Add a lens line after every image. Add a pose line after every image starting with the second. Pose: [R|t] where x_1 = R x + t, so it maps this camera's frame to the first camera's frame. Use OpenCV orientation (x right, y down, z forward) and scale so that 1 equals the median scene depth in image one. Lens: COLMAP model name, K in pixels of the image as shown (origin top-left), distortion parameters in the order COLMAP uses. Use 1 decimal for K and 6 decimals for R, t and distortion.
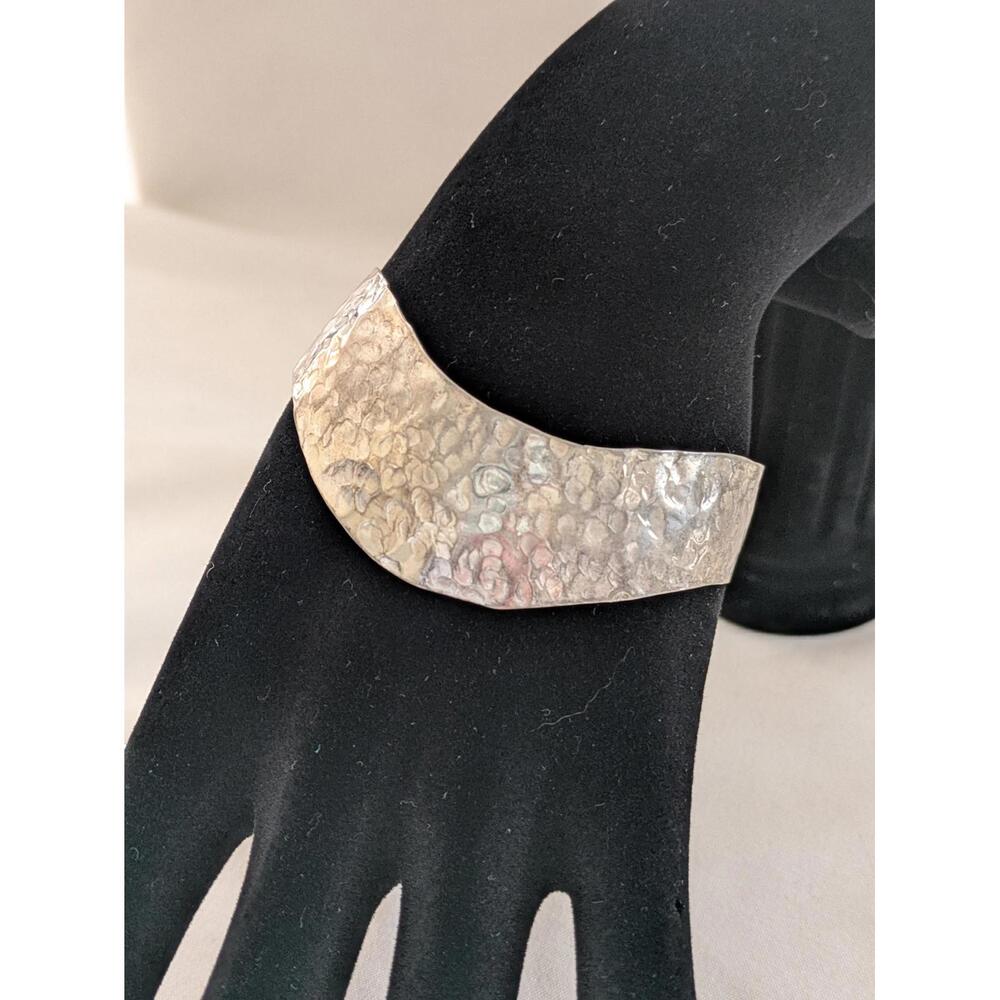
lens RADIAL K [[1411.1, 0, 457.8], [0, 1411.1, 502.7], [0, 0, 1]] dist [0.008975, -0.125574]
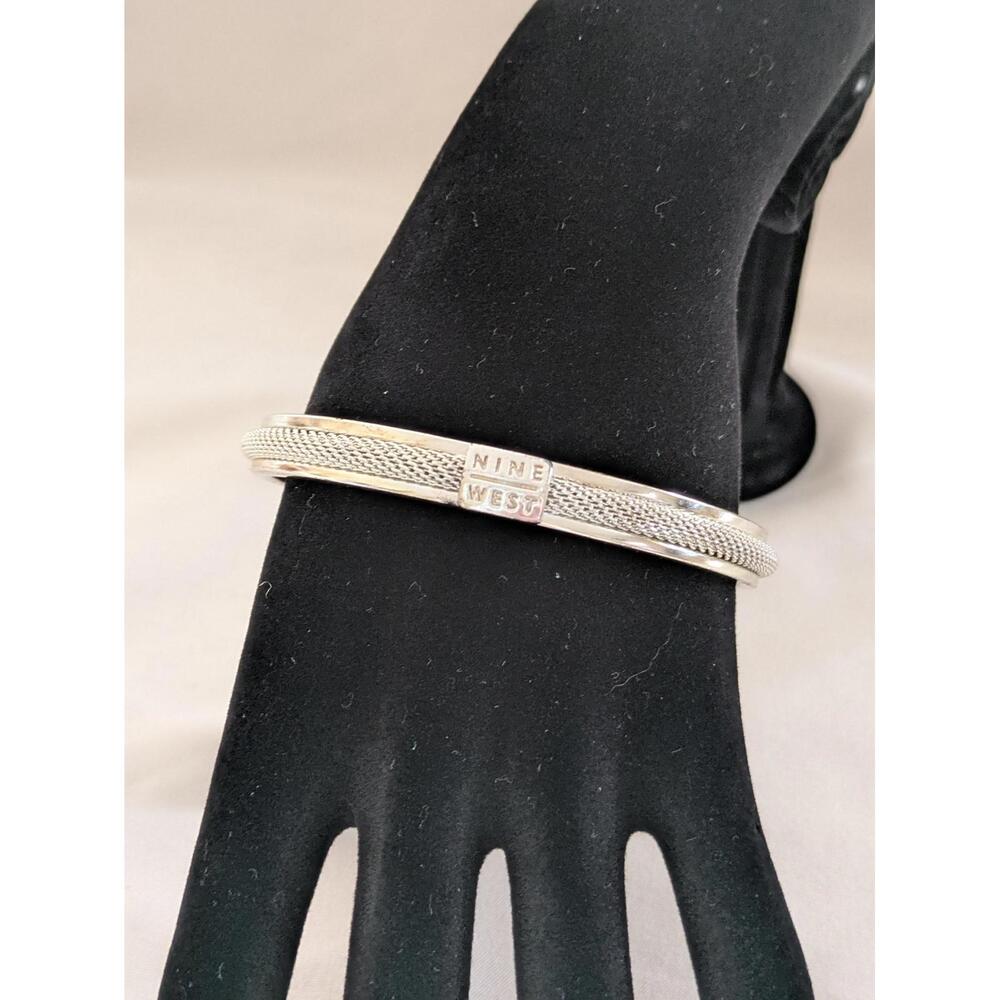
lens RADIAL K [[1411.1, 0, 457.8], [0, 1411.1, 502.7], [0, 0, 1]] dist [0.008975, -0.125574]
pose [[0.976801, -0.146967, 0.155757, -0.198574], [0.134354, 0.986957, 0.088680, -0.090968], [-0.166759, -0.065696, 0.983807, -0.028961]]
